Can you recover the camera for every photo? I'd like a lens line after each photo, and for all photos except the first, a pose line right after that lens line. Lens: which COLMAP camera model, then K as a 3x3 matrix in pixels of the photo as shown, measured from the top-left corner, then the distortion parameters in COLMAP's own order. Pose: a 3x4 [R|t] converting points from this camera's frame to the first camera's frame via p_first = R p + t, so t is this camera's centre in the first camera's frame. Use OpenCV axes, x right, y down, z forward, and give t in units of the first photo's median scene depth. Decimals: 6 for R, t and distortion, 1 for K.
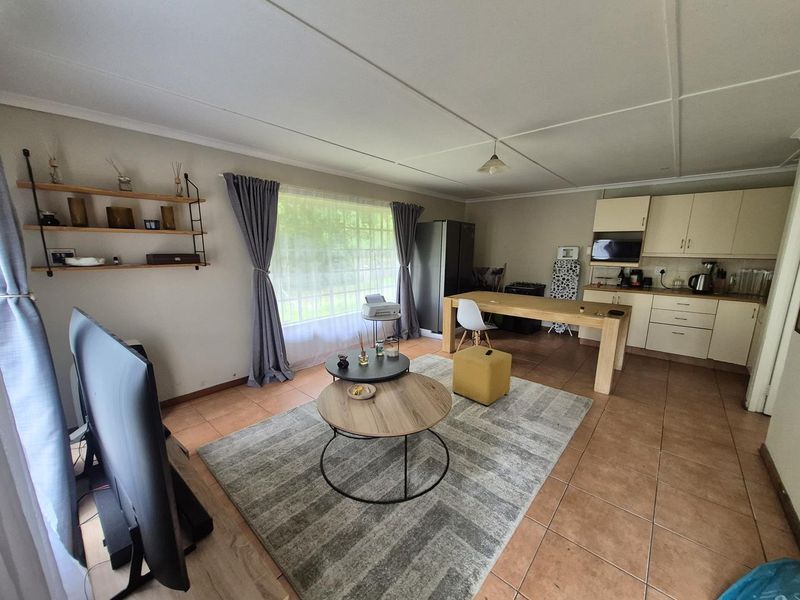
lens RADIAL K [[311.2, 0, 399.6], [0, 311.2, 310.3], [0, 0, 1]] dist [0.000780, 0.000135]
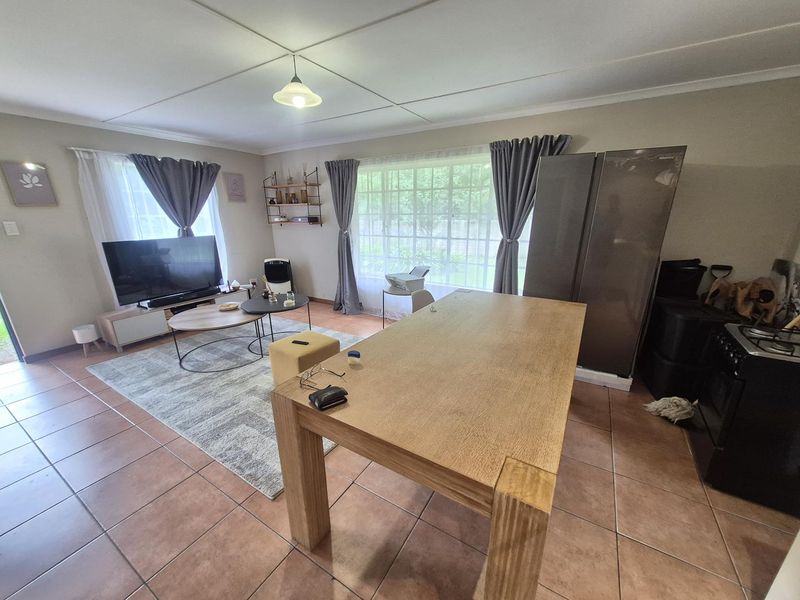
lens RADIAL K [[311.2, 0, 399.6], [0, 311.2, 310.3], [0, 0, 1]] dist [0.000780, 0.000135]
pose [[0.184161, 0.290085, -0.939114, 1.078855], [-0.186720, 0.948383, 0.256332, -0.204319], [0.964998, 0.128145, 0.228820, 1.049620]]
